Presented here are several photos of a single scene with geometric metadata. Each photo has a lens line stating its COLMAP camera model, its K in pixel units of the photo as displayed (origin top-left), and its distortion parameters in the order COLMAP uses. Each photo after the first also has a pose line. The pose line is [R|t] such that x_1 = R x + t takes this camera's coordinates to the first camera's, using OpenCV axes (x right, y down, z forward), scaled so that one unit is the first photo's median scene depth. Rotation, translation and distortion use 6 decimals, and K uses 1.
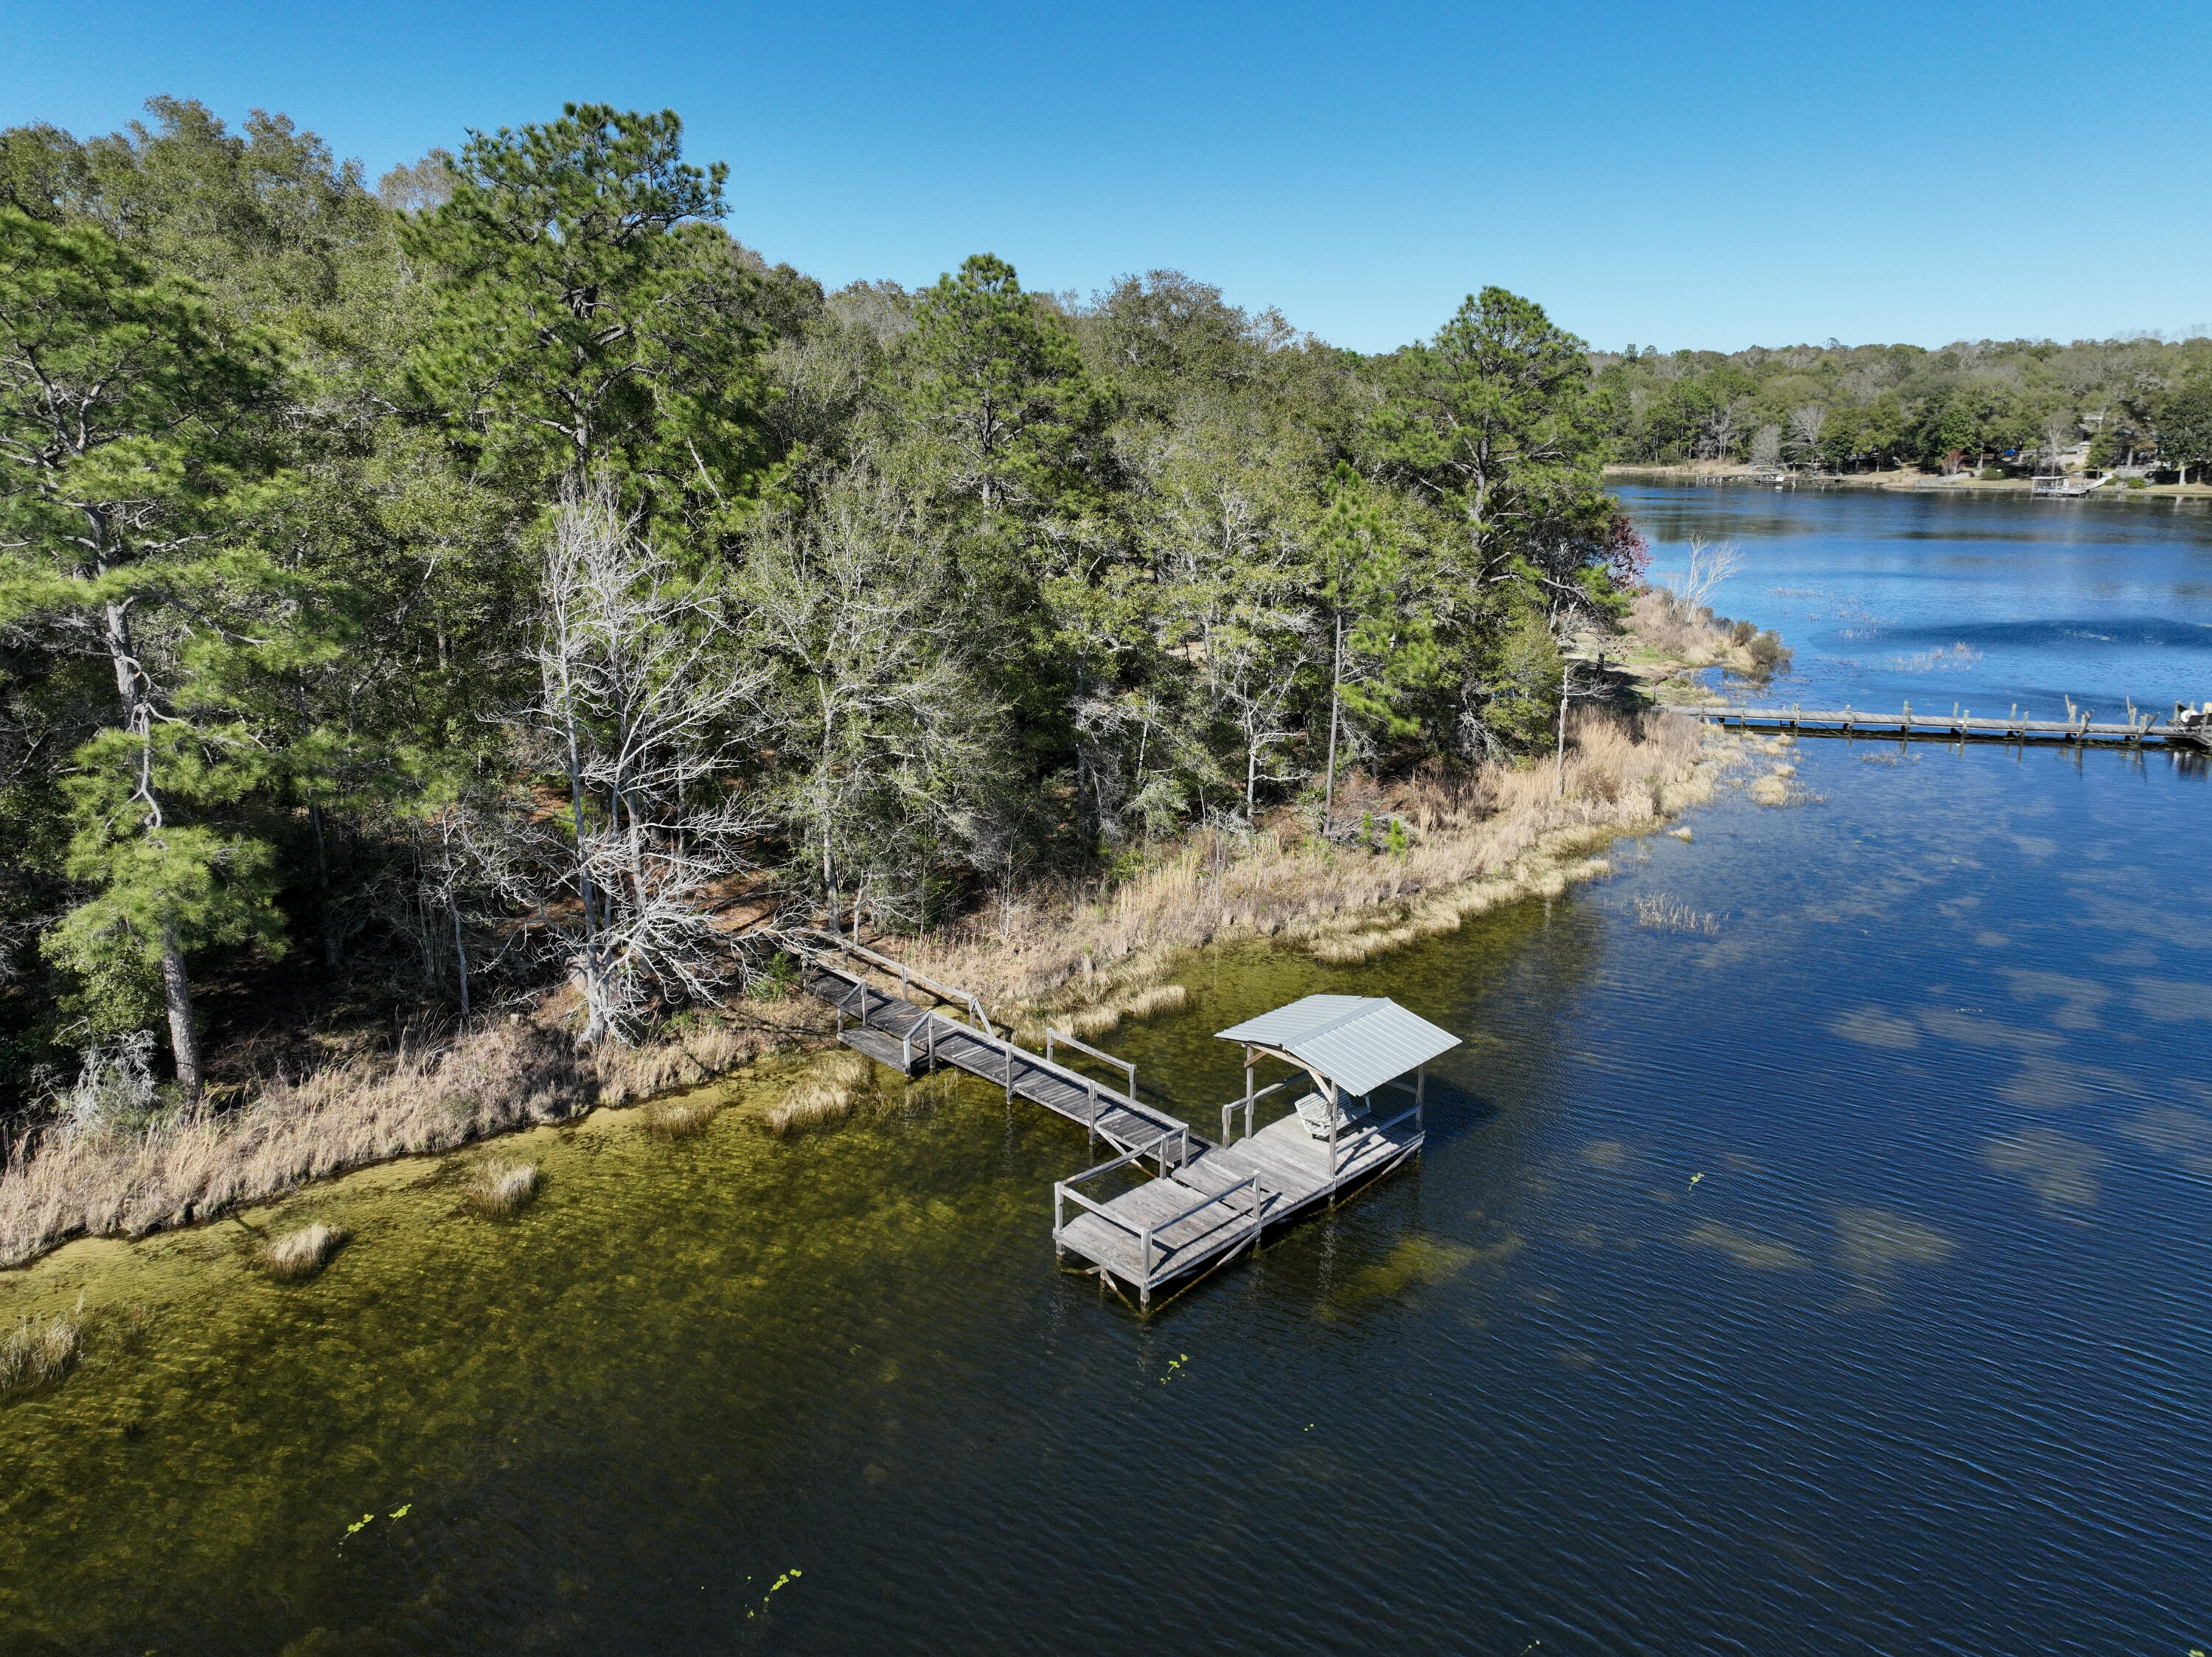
lens RADIAL K [[1549.5, 0, 1108.7], [0, 1549.5, 816.5], [0, 0, 1]] dist [-0.008045, 0.014605]
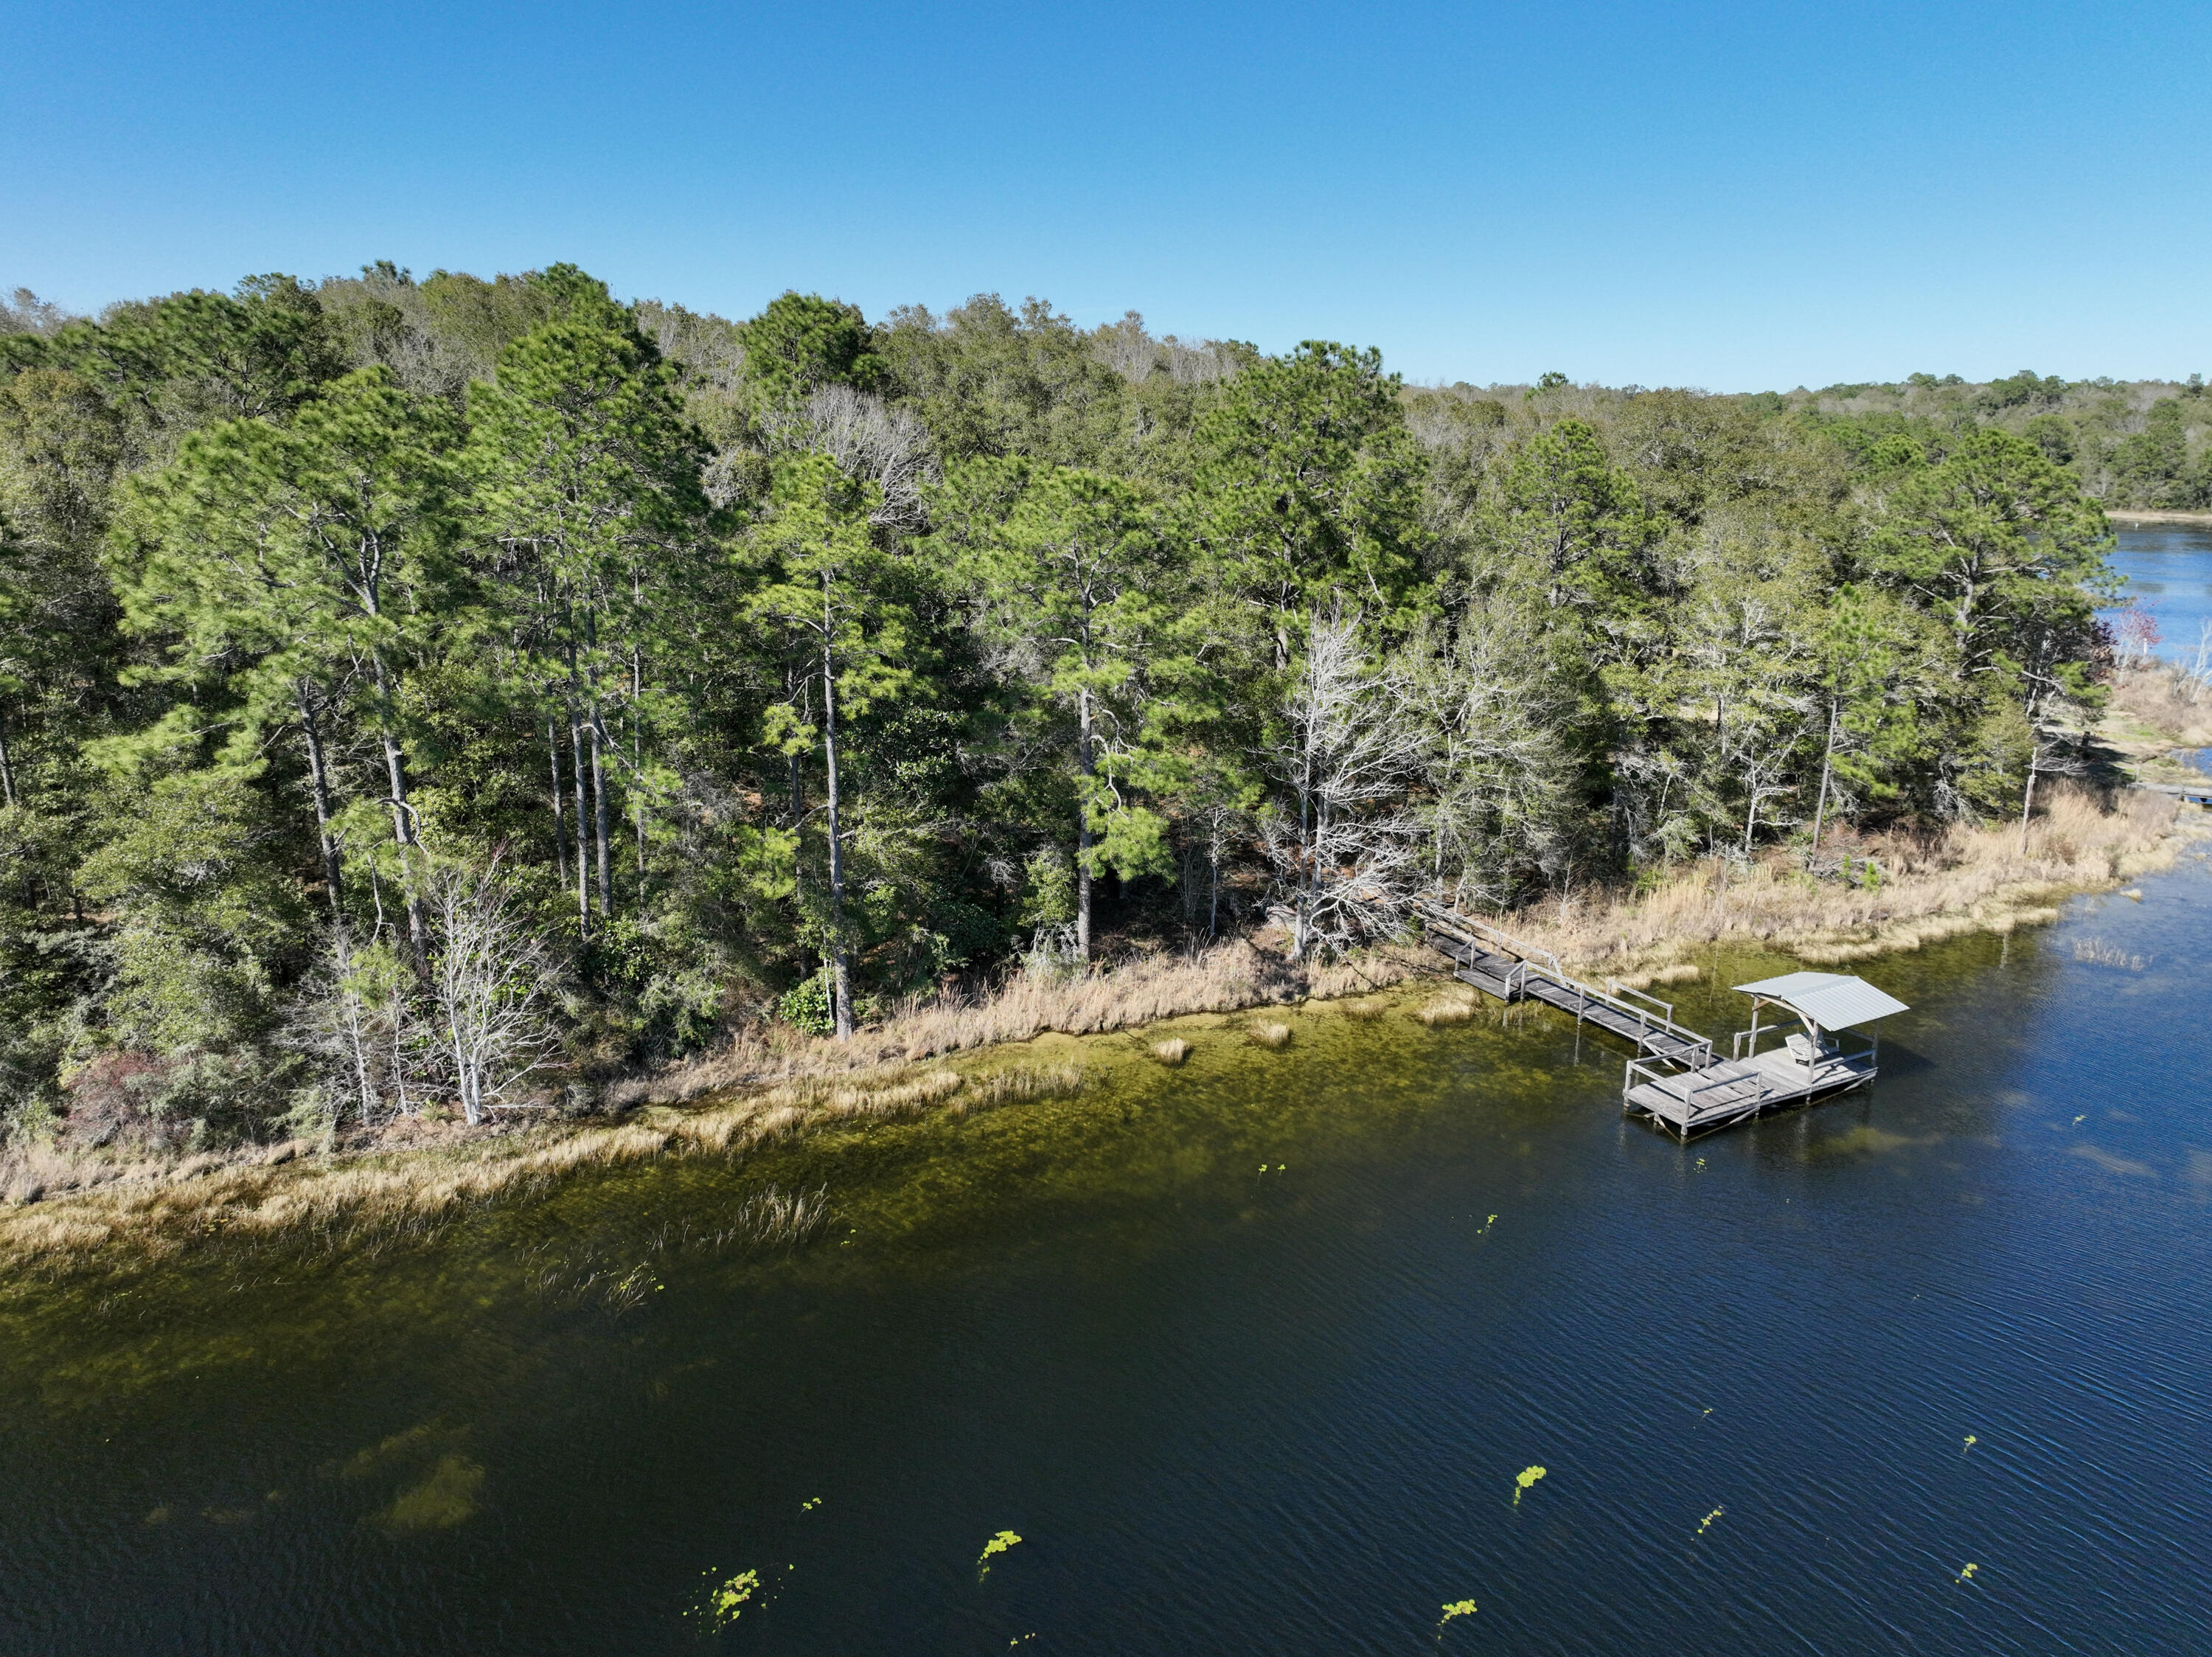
lens RADIAL K [[1549.5, 0, 1102.6], [0, 1549.5, 822.6], [0, 0, 1]] dist [-0.008045, 0.014605]
pose [[0.959055, 0.071889, -0.273943, -0.094185], [-0.073942, 0.997259, 0.002840, 0.015740], [0.273397, 0.017532, 0.961742, -0.501685]]
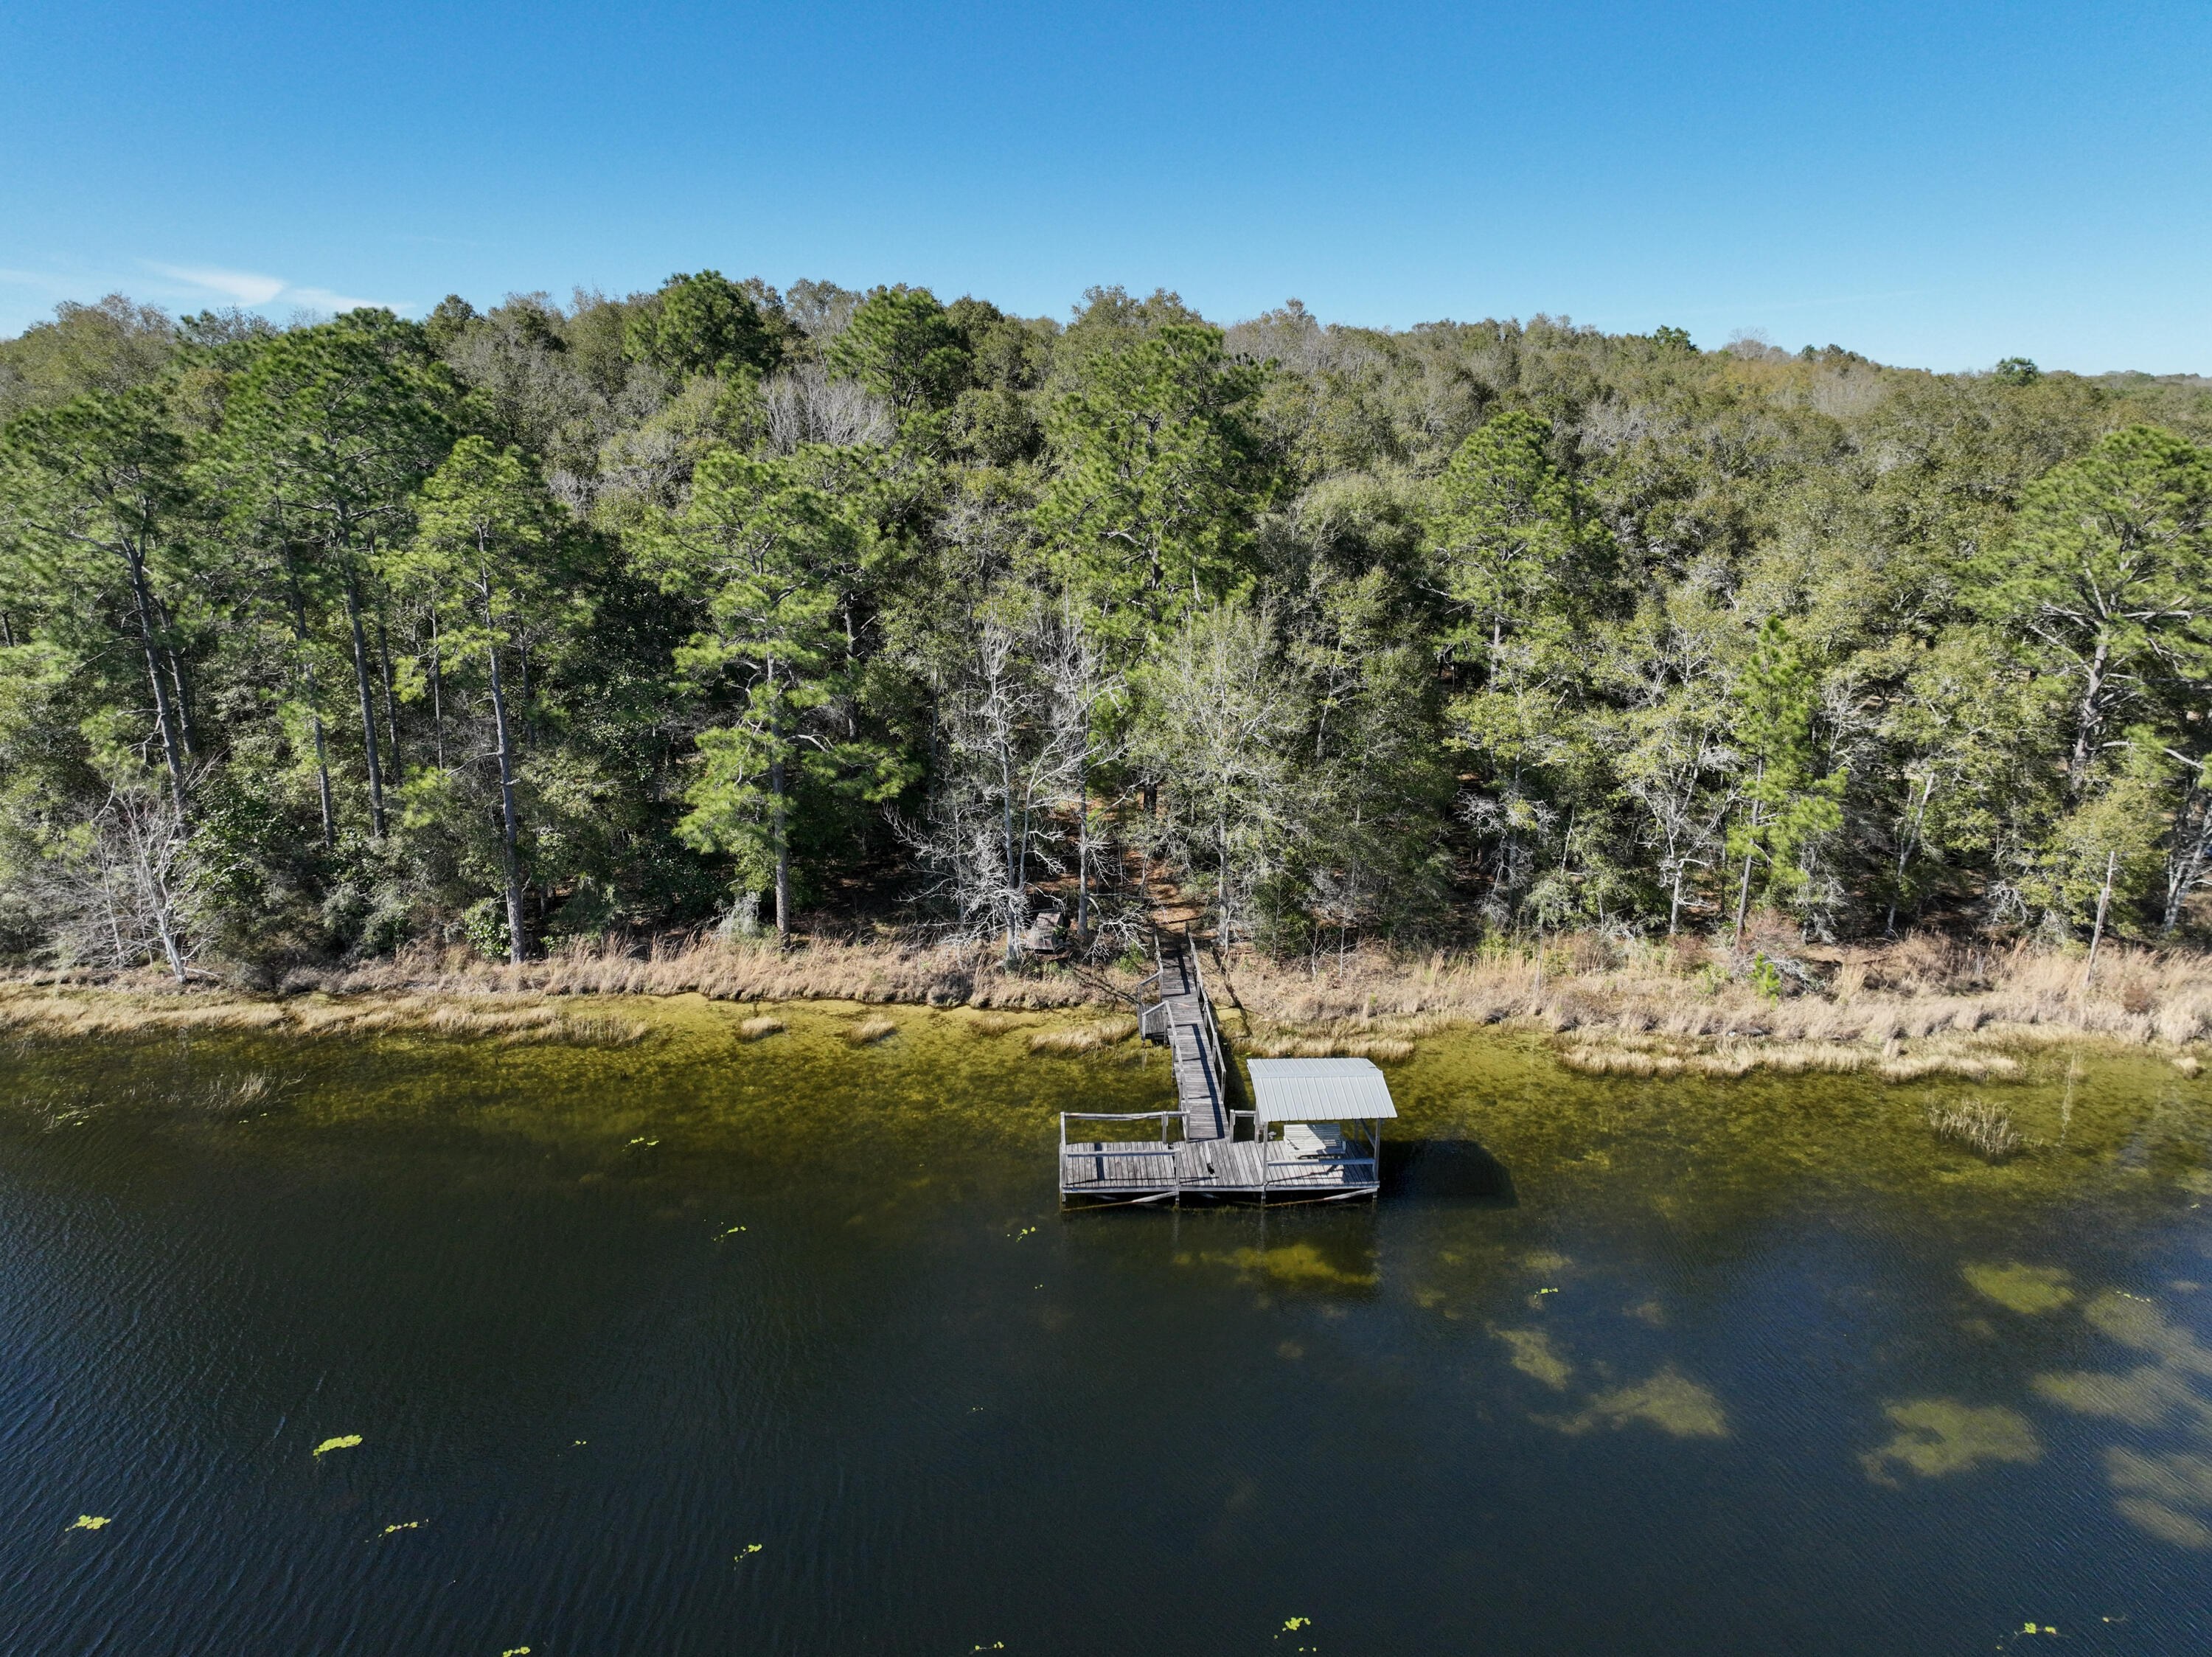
lens RADIAL K [[1549.5, 0, 1110.7], [0, 1549.5, 832.7], [0, 0, 1]] dist [-0.008045, 0.014605]
pose [[0.744512, 0.176106, -0.643963, 0.628804], [-0.177188, 0.982112, 0.063726, -0.088854], [0.643666, 0.066658, 0.762398, -0.082127]]
